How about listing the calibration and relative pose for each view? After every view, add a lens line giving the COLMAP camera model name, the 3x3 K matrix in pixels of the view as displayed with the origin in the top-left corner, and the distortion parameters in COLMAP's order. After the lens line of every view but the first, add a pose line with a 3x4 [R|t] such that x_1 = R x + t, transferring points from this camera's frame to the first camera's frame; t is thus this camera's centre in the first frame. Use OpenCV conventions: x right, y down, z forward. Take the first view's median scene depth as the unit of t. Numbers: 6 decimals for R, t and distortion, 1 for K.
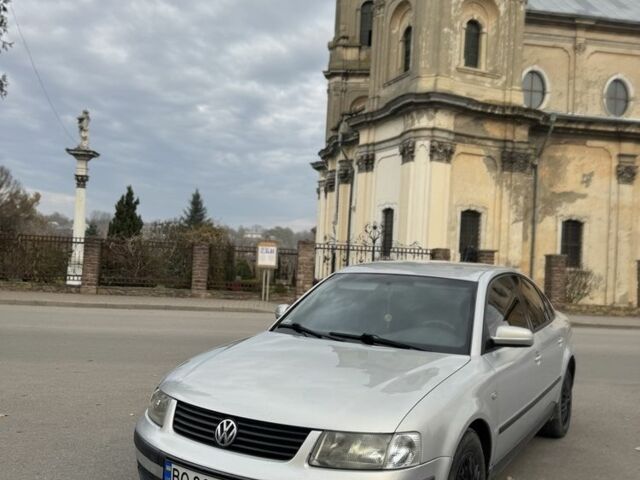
lens RADIAL K [[593.6, 0, 317.8], [0, 593.6, 240.8], [0, 0, 1]] dist [0.168829, -0.329298]
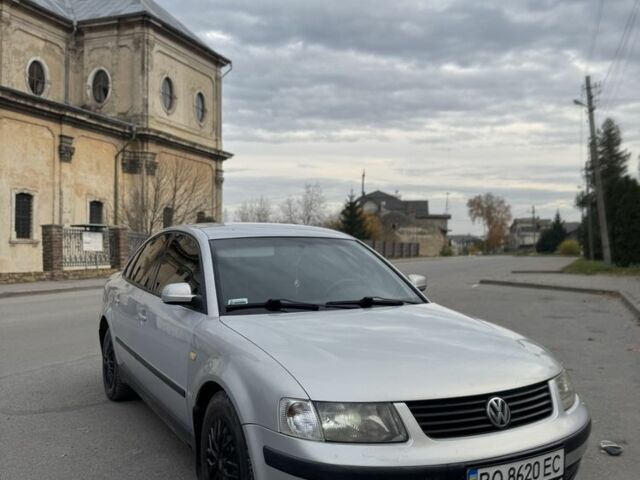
lens RADIAL K [[593.6, 0, 317.8], [0, 593.6, 240.8], [0, 0, 1]] dist [0.168829, -0.329298]
pose [[0.470947, -0.040911, 0.881212, -0.095543], [-0.007498, 0.998702, 0.050373, 0.002163], [-0.882130, -0.030330, 0.470029, 0.074875]]
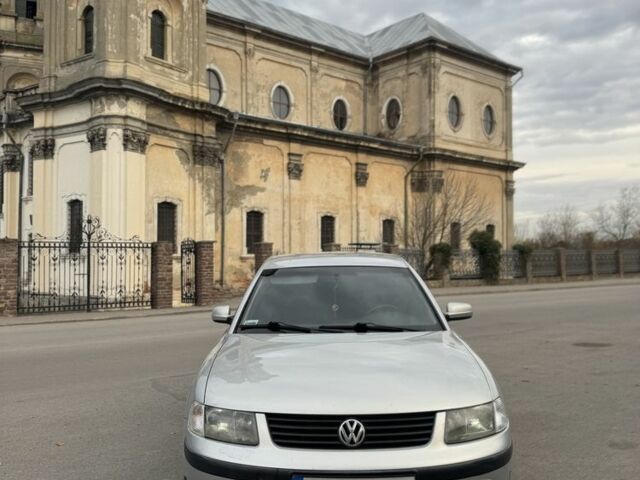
lens RADIAL K [[593.6, 0, 317.8], [0, 593.6, 240.8], [0, 0, 1]] dist [0.168829, -0.329298]
pose [[0.846101, -0.039714, 0.531541, -0.064969], [0.031982, 0.999206, 0.023748, -0.002176], [-0.532062, -0.003093, 0.846700, 0.017278]]
